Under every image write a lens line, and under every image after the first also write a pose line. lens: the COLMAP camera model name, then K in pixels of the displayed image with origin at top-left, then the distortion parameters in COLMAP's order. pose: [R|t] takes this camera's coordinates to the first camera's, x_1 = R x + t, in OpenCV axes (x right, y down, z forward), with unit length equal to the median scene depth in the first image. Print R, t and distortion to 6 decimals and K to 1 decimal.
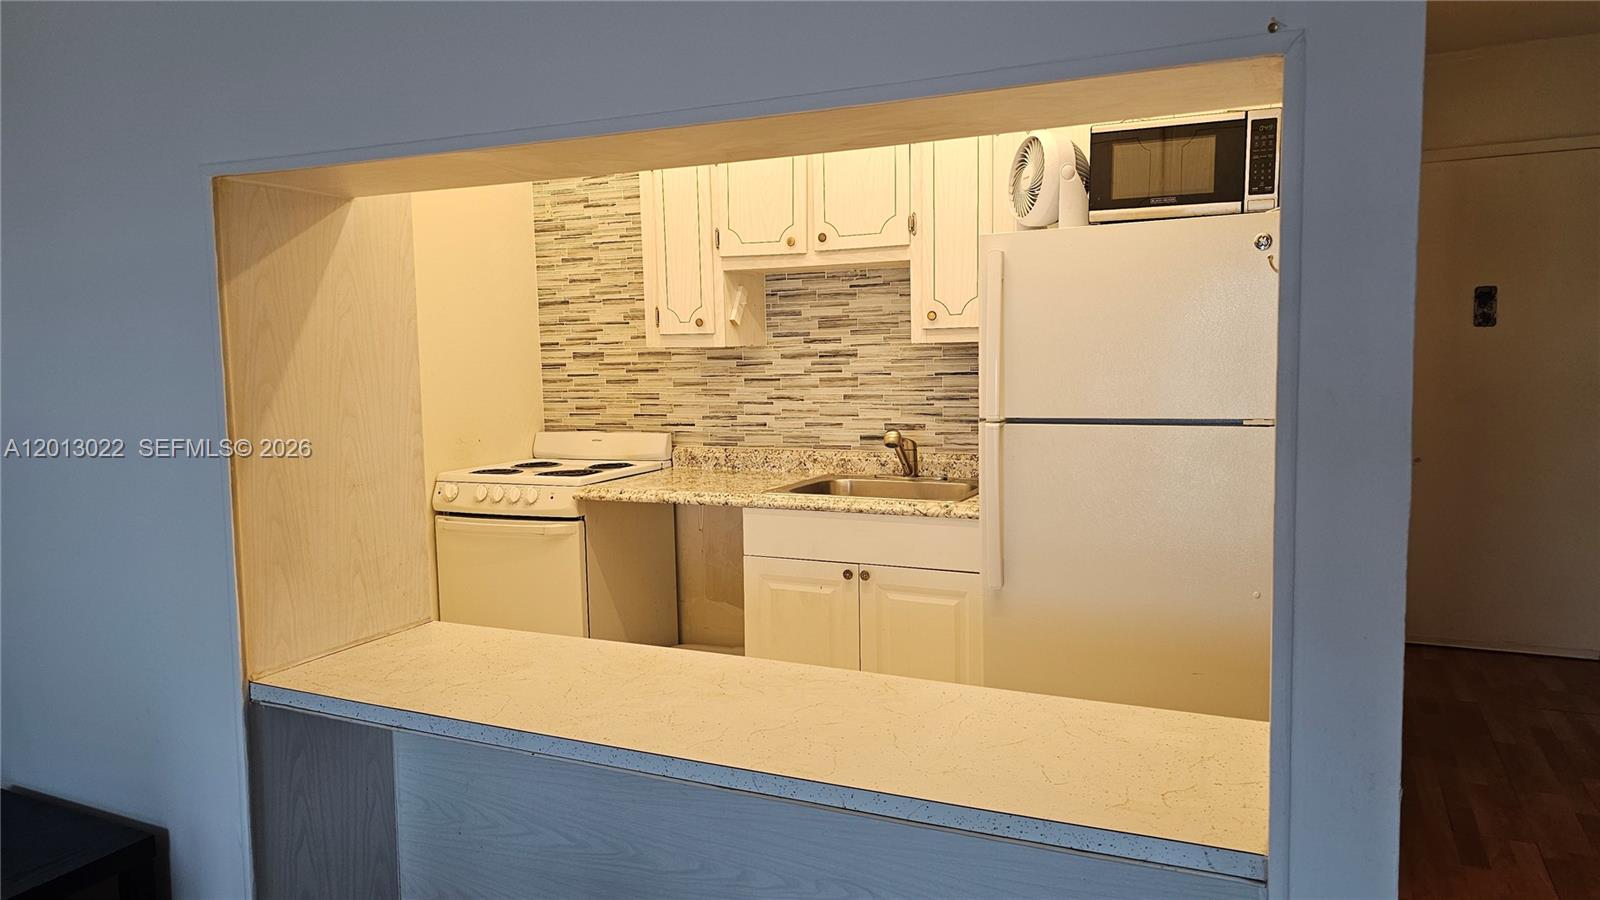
lens RADIAL K [[1064.0, 0, 801.1], [0, 1064.0, 445.2], [0, 0, 1]] dist [0.000656, -0.015731]
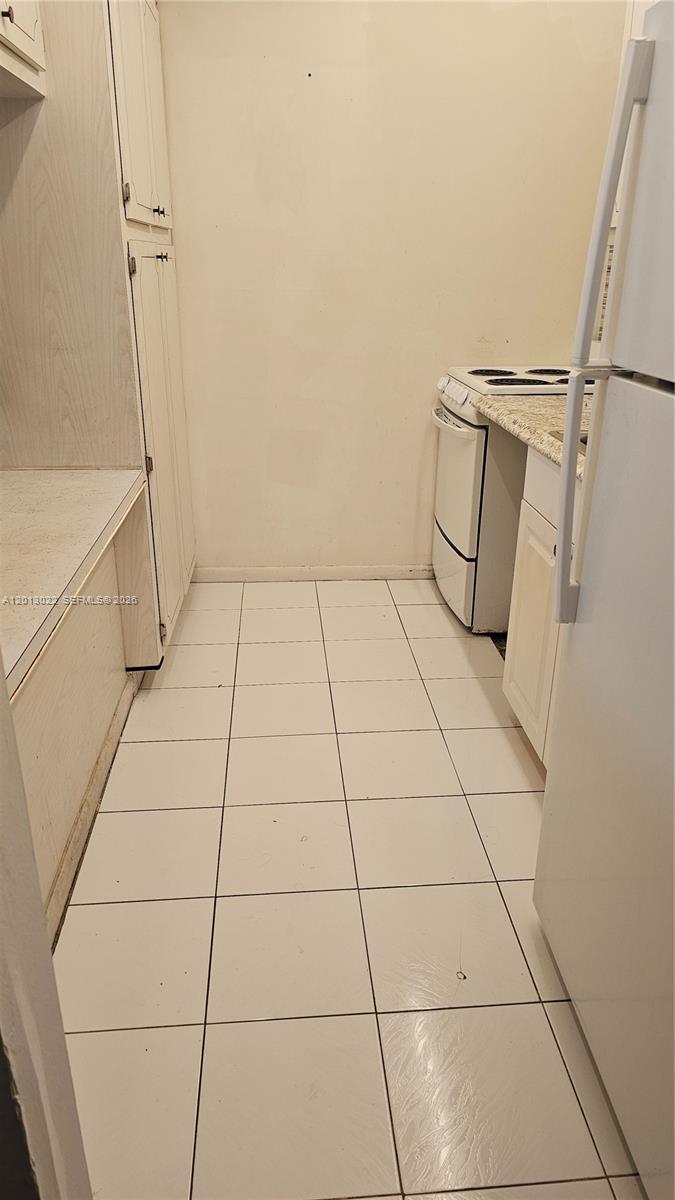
lens RADIAL K [[798.0, 0, 339.9], [0, 798.0, 602.1], [0, 0, 1]] dist [0.000656, -0.015731]
pose [[0.497789, 0.359712, -0.789186, 0.648894], [-0.103940, 0.928120, 0.357477, -0.060134], [0.861048, -0.095920, 0.499396, 0.783189]]
